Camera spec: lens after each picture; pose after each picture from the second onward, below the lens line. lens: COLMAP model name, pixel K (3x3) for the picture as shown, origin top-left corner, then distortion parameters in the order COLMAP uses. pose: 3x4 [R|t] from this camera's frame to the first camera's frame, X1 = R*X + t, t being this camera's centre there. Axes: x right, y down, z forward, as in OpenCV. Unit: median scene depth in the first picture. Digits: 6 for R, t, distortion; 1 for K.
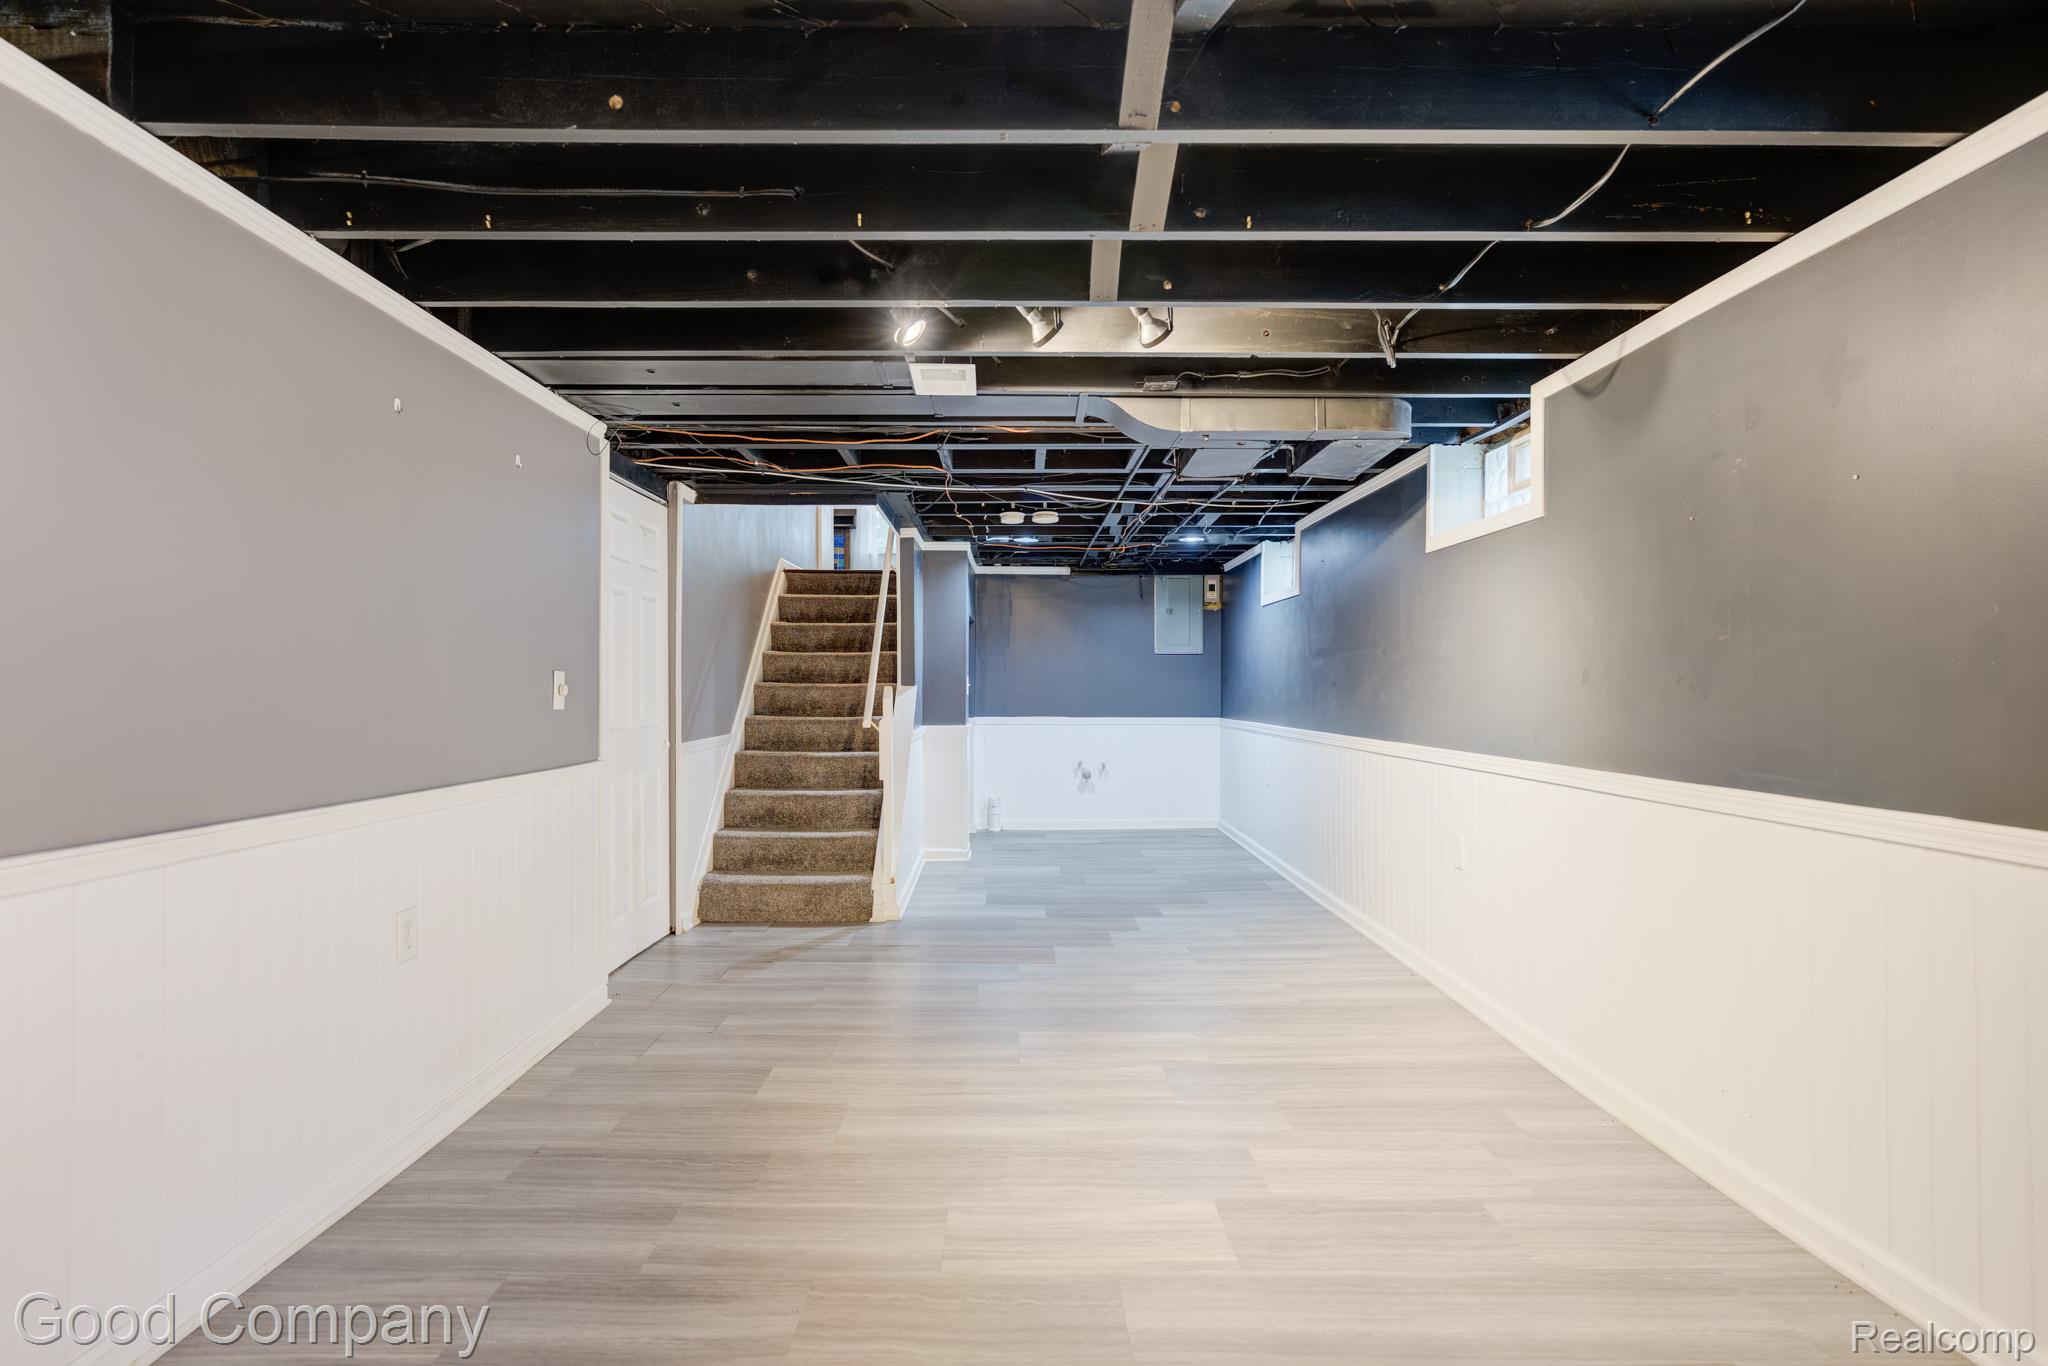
lens RADIAL K [[1090.3, 0, 1021.6], [0, 1090.3, 691.3], [0, 0, 1]] dist [-0.025517, 0.016761]
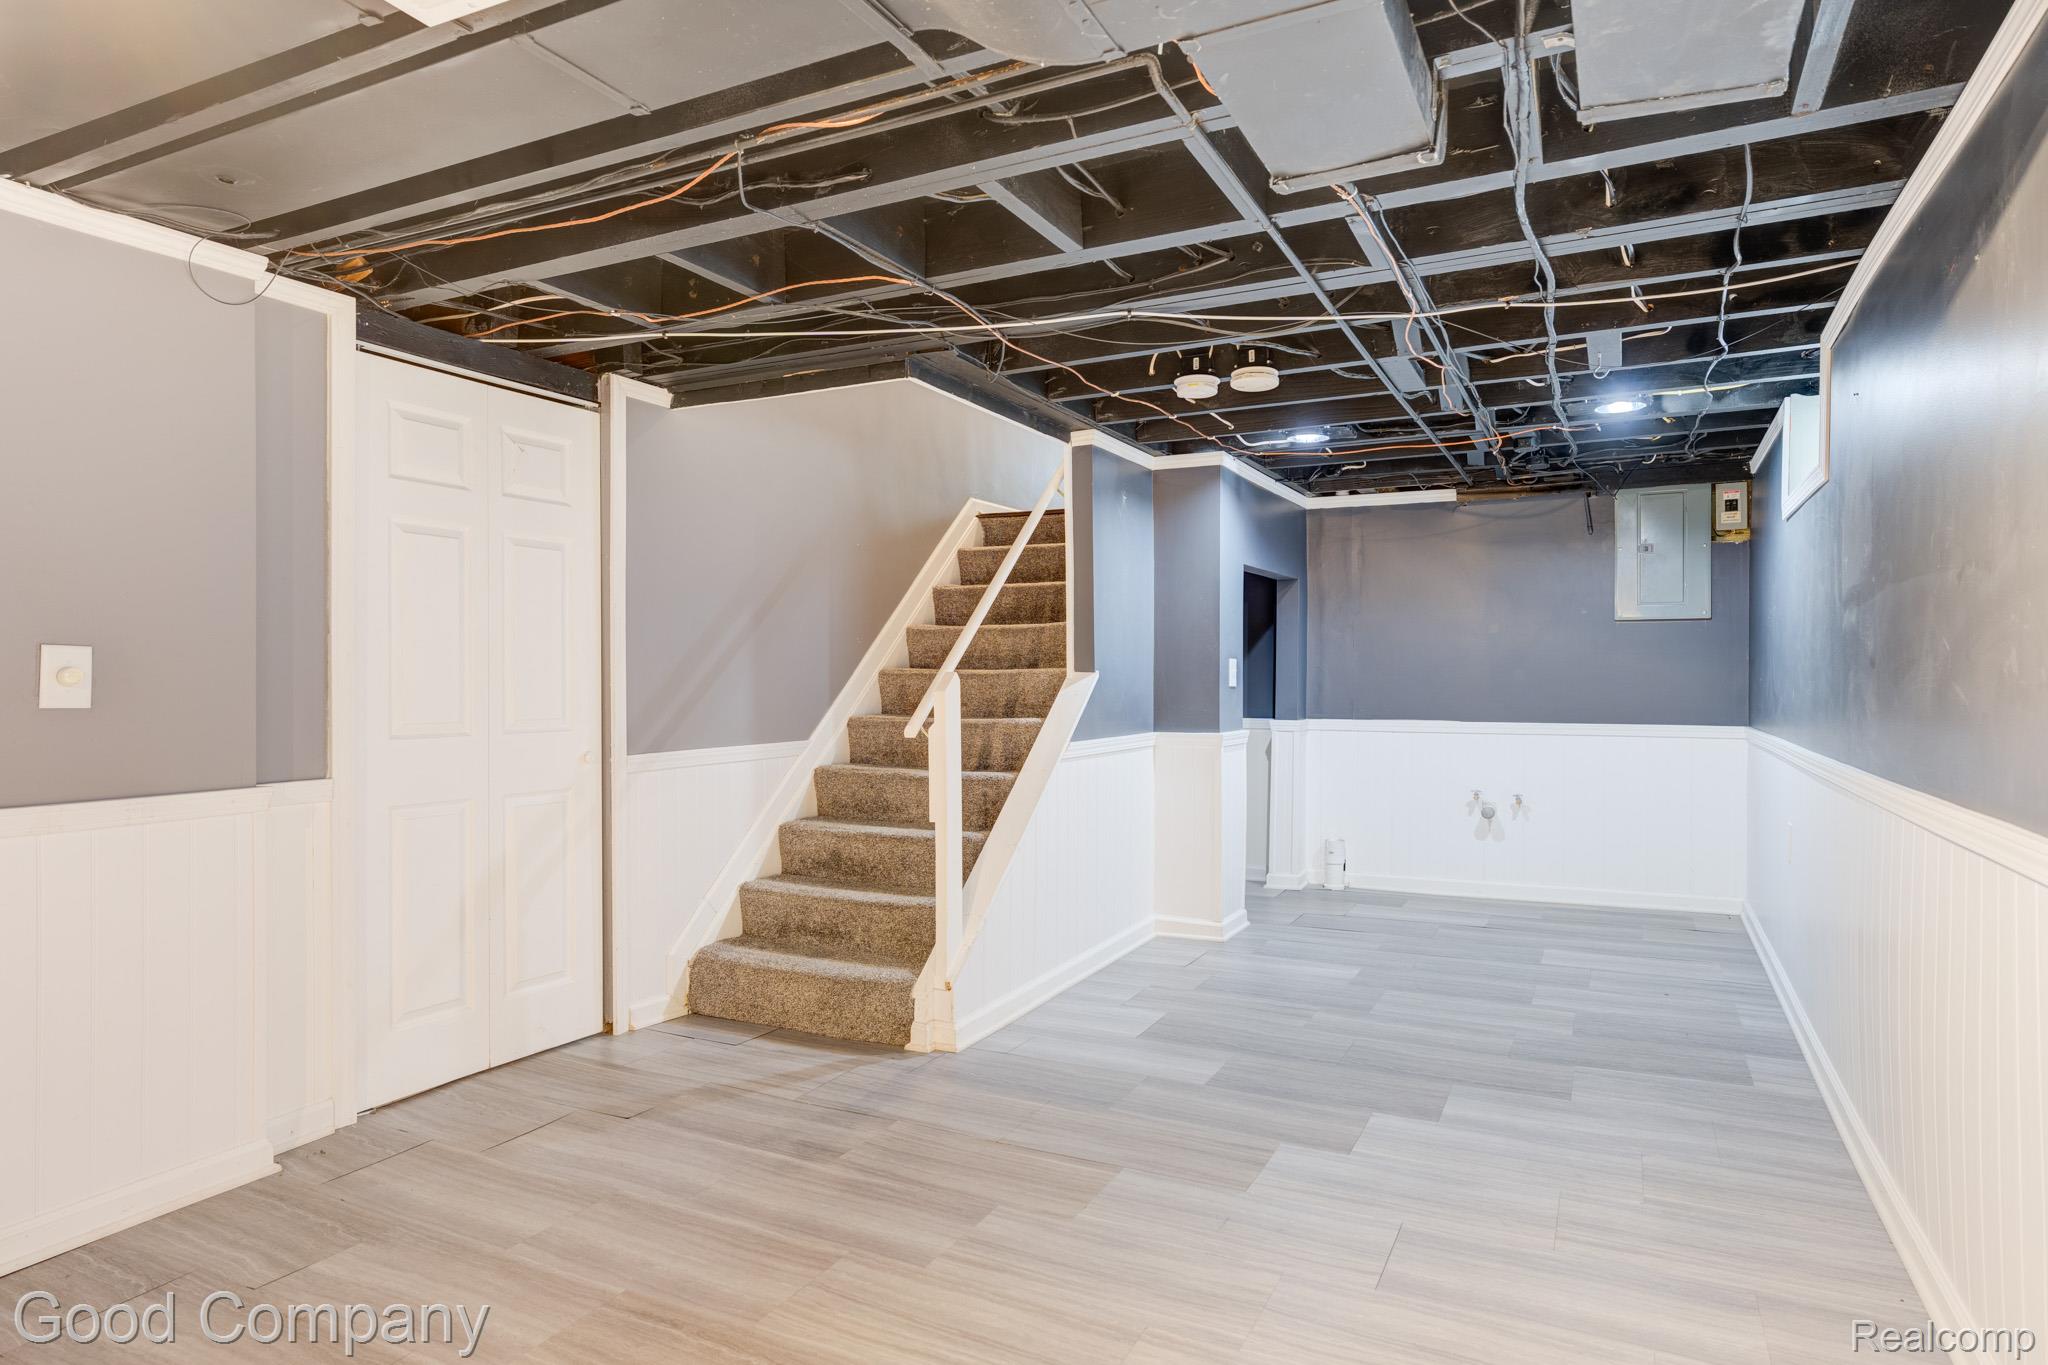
lens RADIAL K [[1145.4, 0, 1024.0], [0, 1145.4, 682.5], [0, 0, 1]] dist [0.006189, 0.001491]
pose [[0.876236, -0.001429, -0.481879, 0.194937], [0.000177, 0.999996, -0.002645, 0.003584], [0.481882, 0.002232, 0.876234, 0.380518]]
